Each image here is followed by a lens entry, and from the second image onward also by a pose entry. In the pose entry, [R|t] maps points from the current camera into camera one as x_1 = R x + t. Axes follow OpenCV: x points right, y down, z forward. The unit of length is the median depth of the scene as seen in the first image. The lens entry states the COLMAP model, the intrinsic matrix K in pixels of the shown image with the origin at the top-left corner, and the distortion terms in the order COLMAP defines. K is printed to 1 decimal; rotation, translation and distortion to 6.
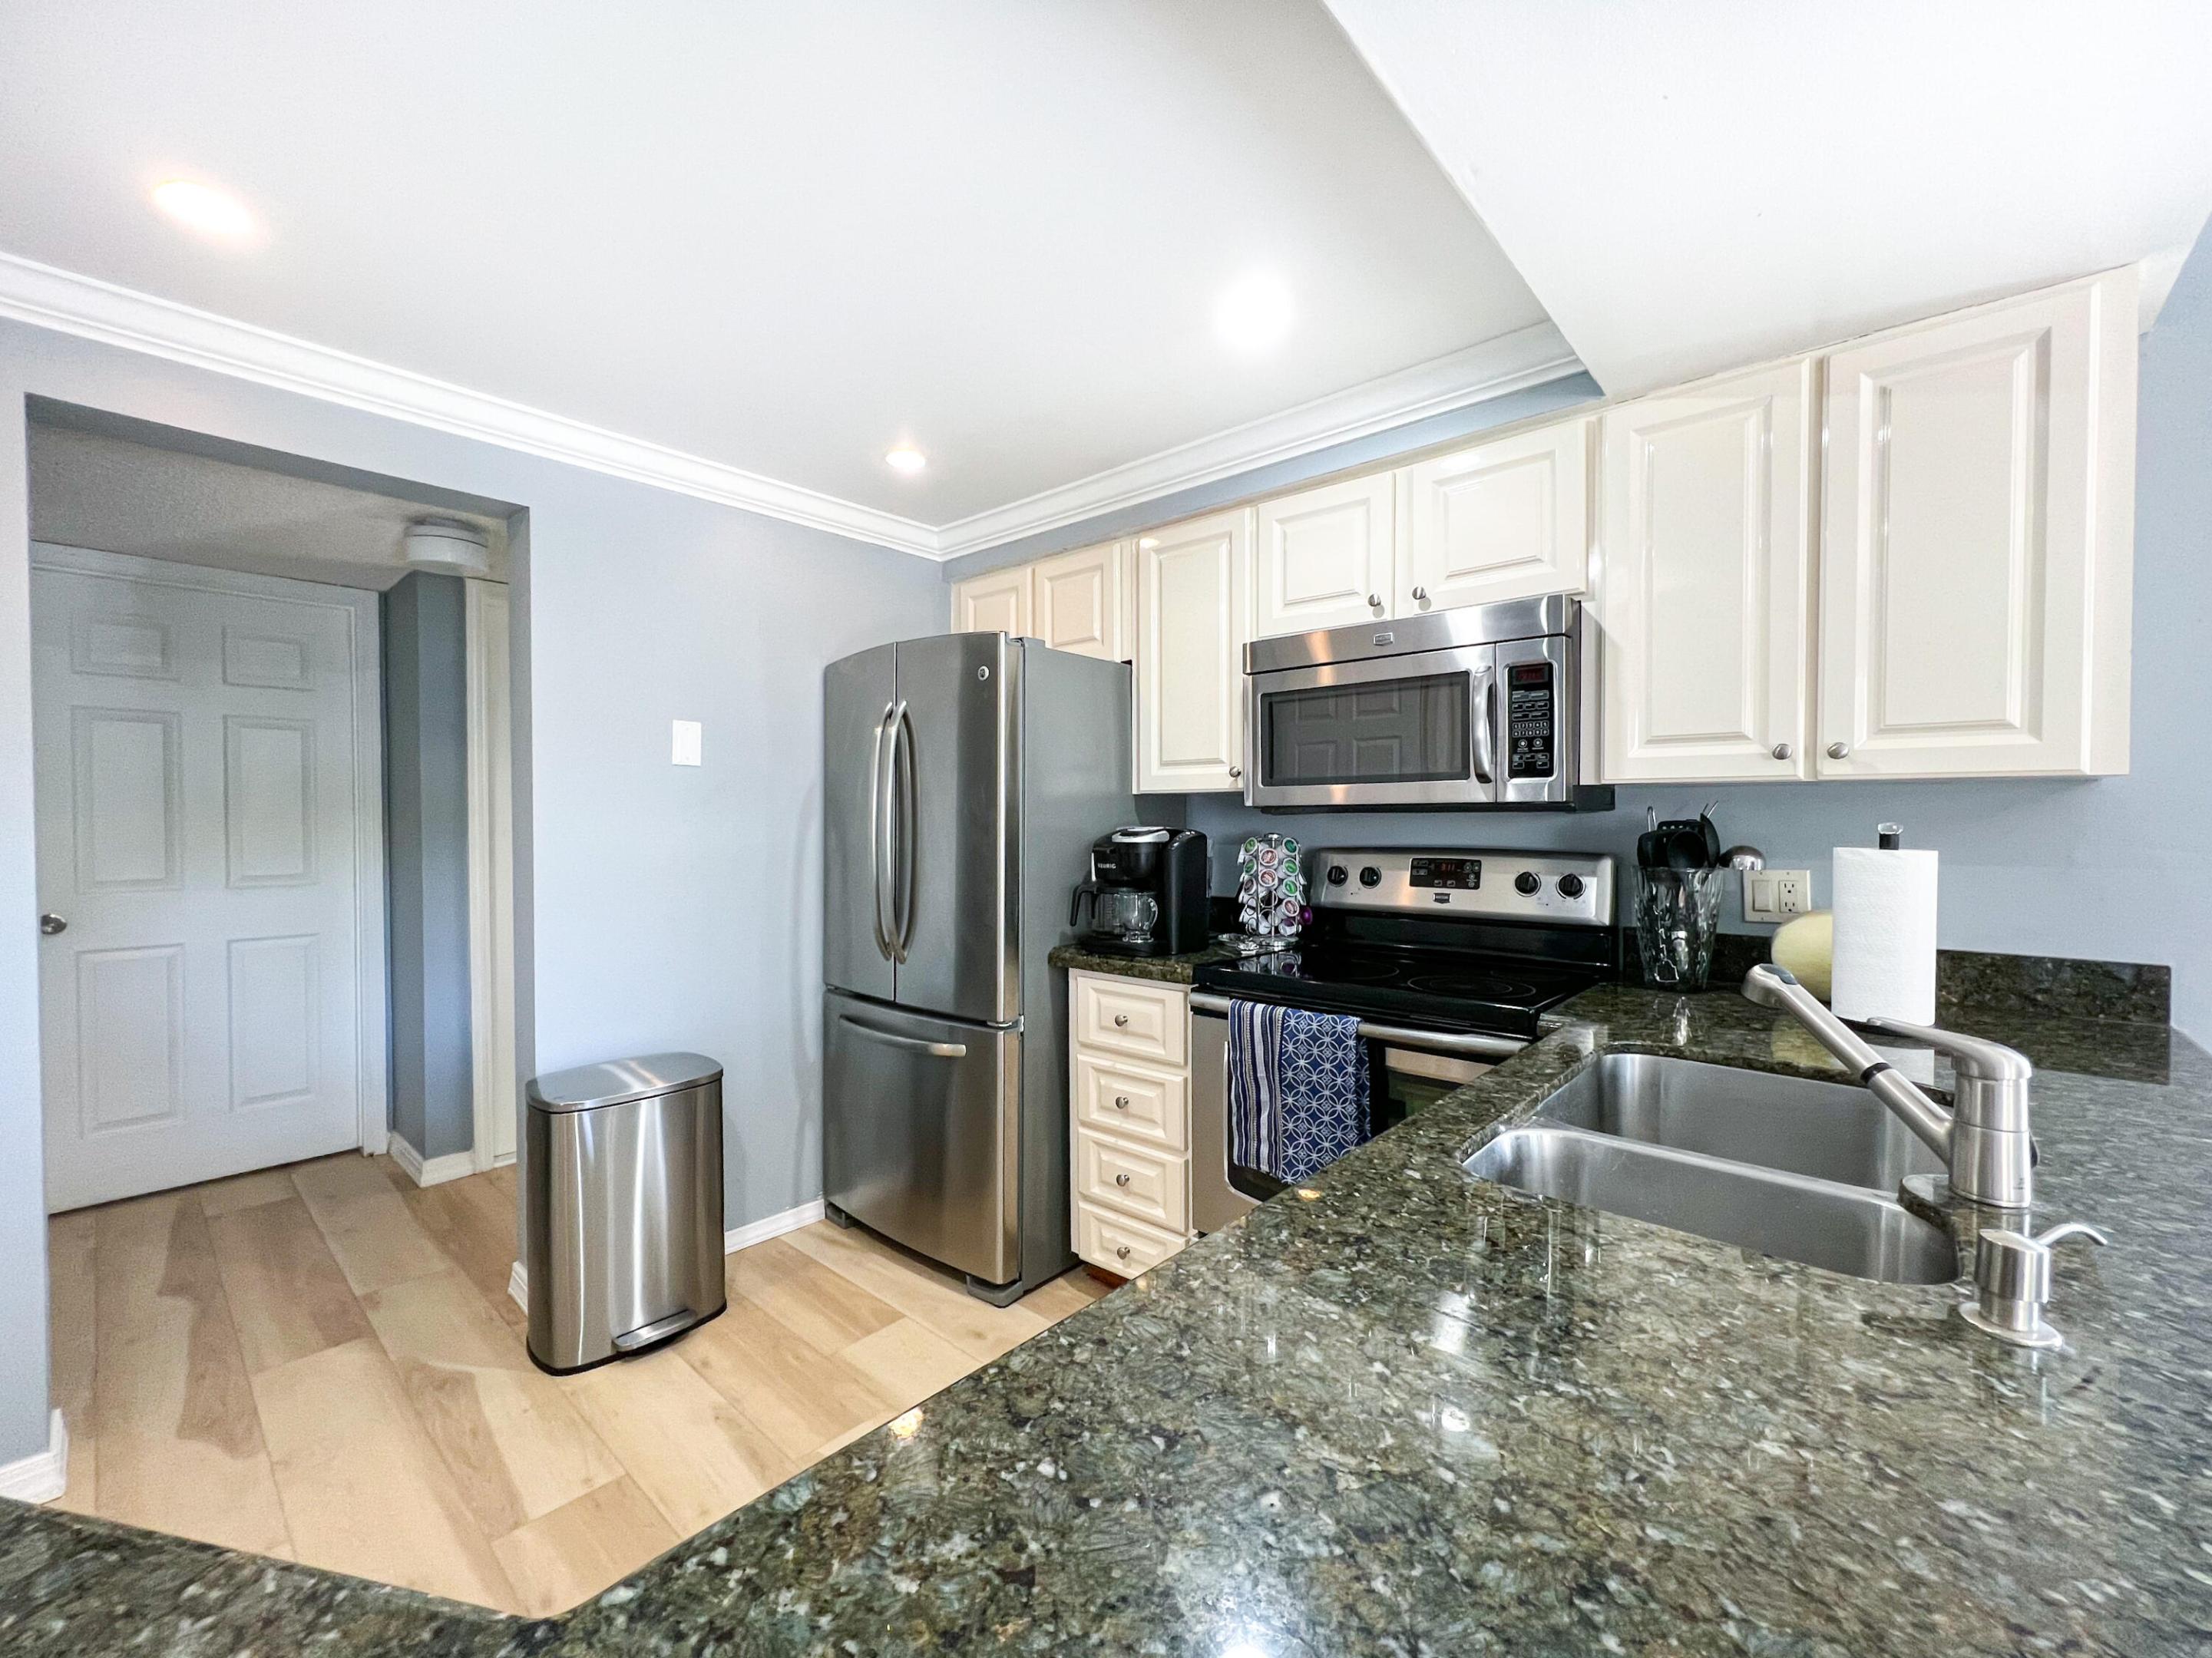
lens RADIAL K [[900.9, 0, 1109.3], [0, 900.9, 836.0], [0, 0, 1]] dist [-0.000315, -0.000071]
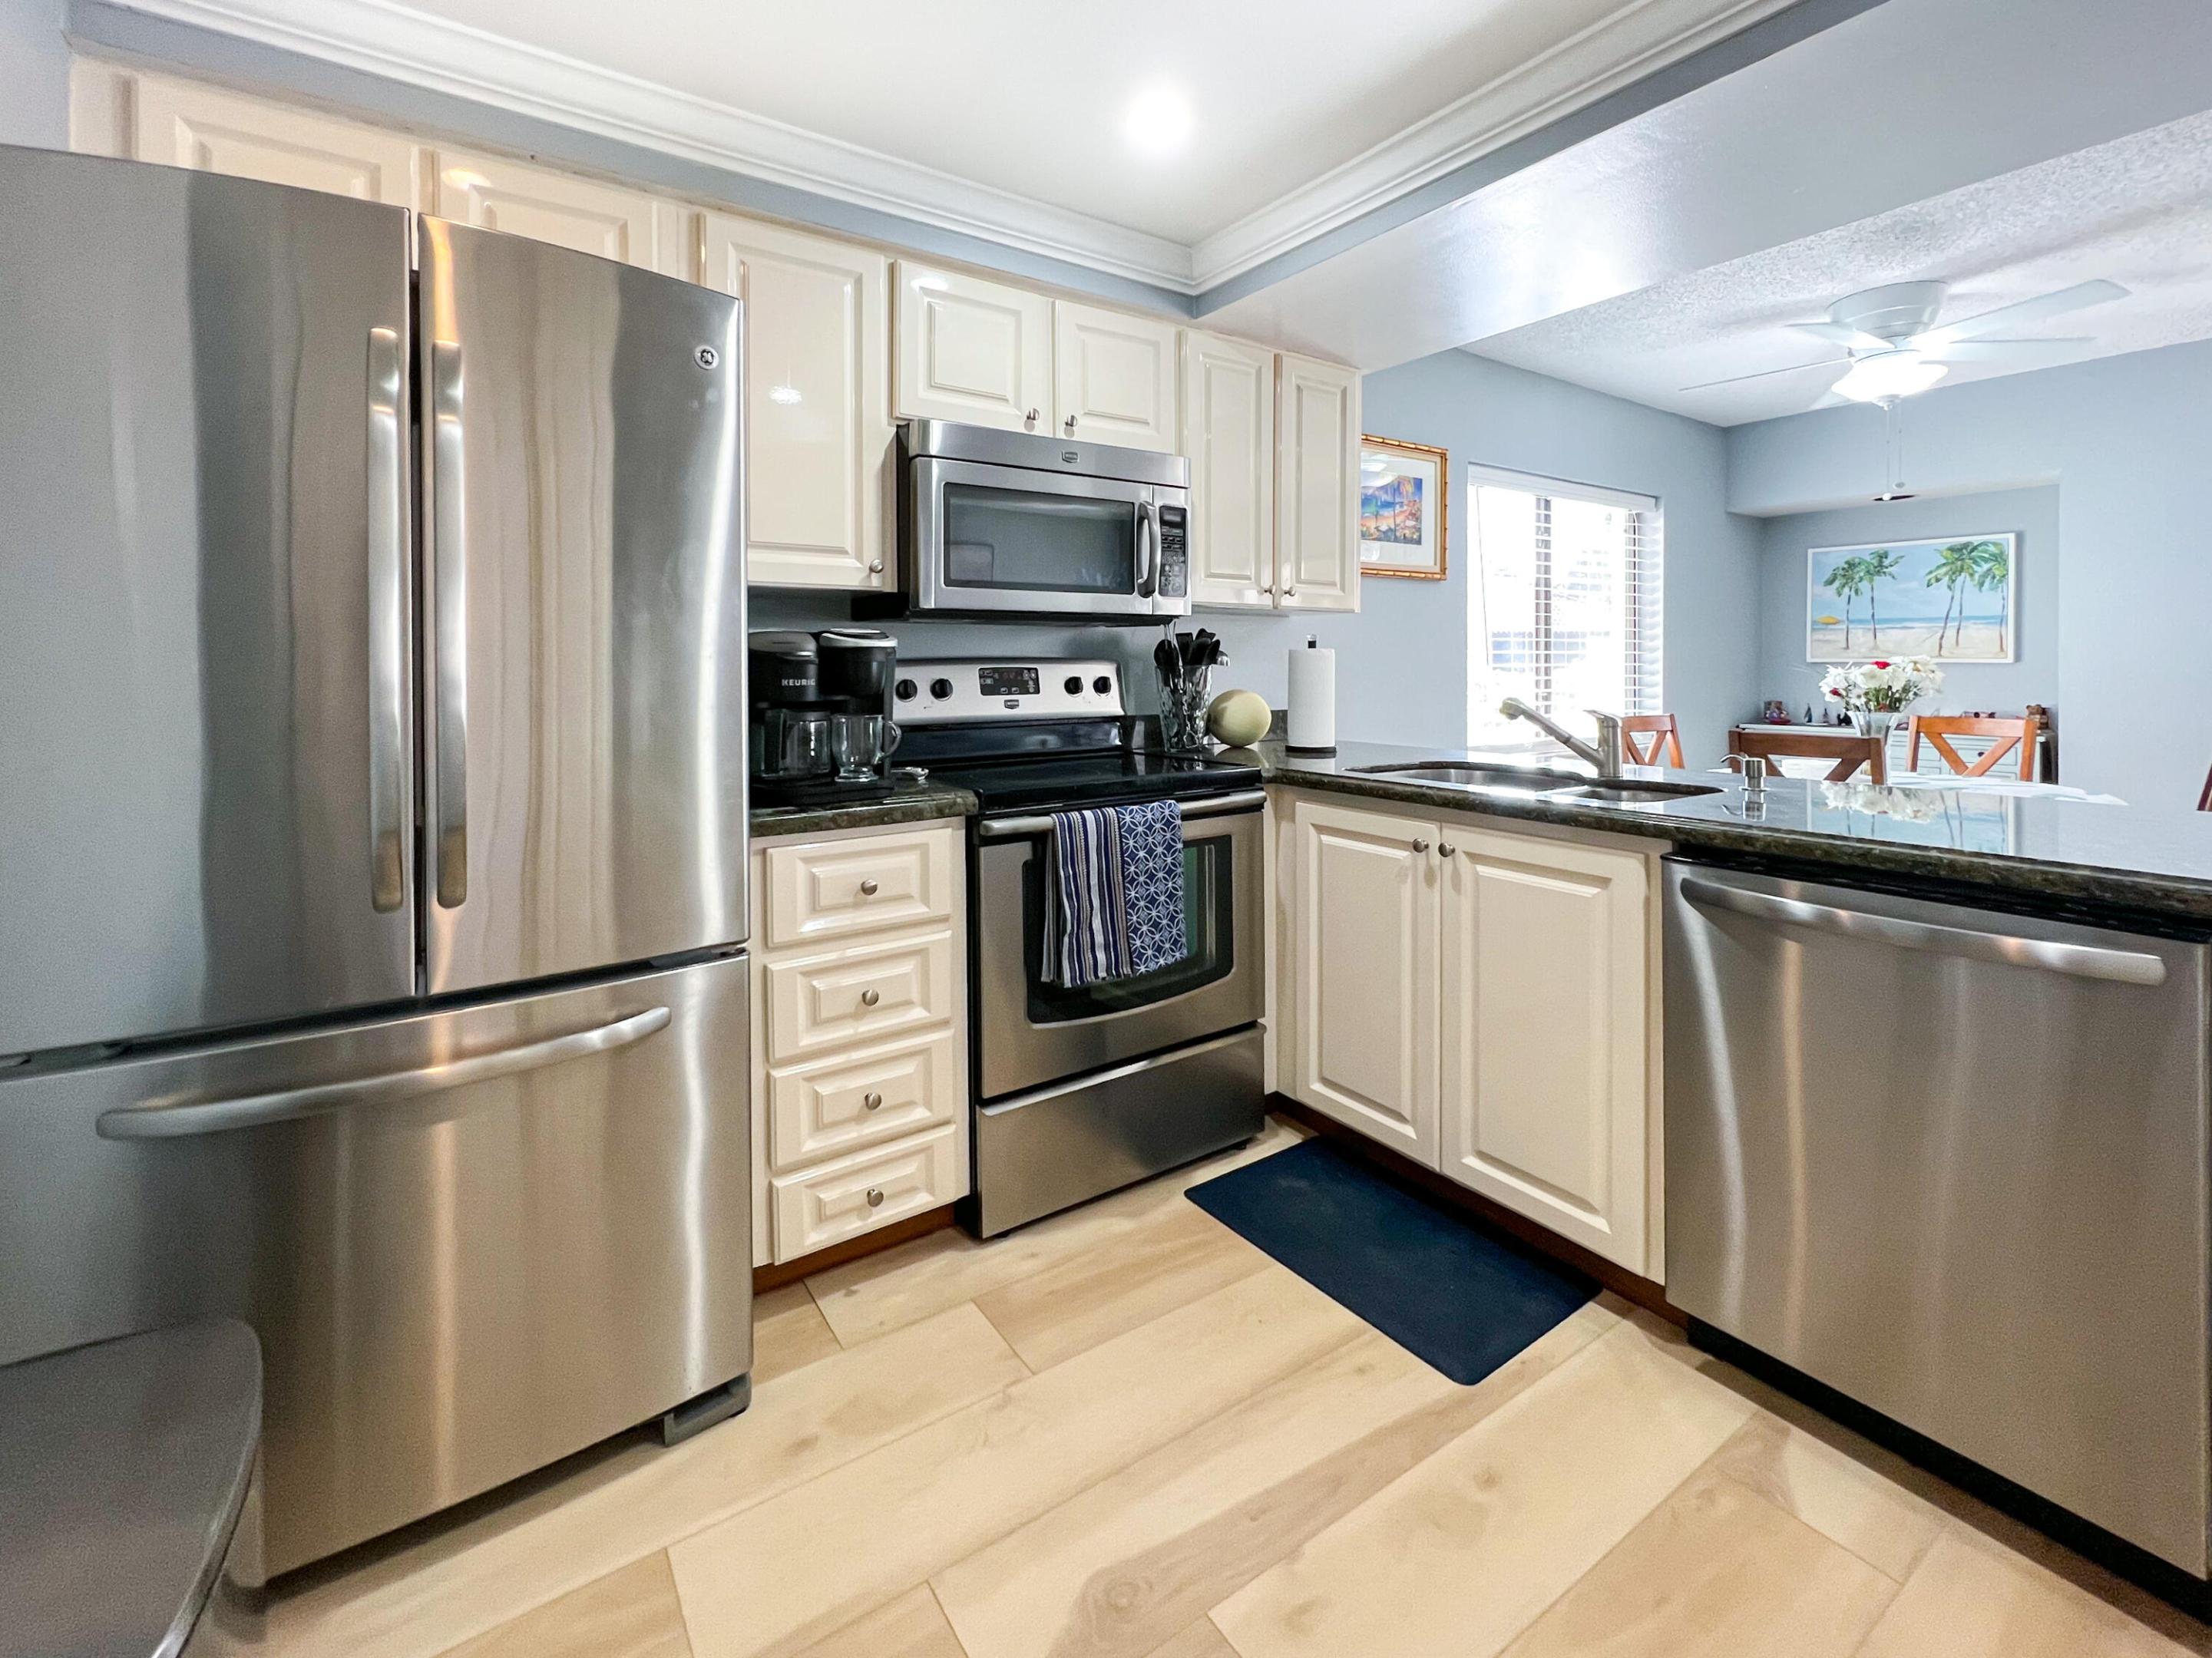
lens RADIAL K [[972.6, 0, 1105.2], [0, 972.6, 667.4], [0, 0, 1]] dist [-0.000024, 0.000021]
pose [[0.243608, -0.006655, 0.969851, -0.708564], [0.020299, 0.999792, 0.001762, 0.025380], [-0.969661, 0.019258, 0.243693, 0.604733]]
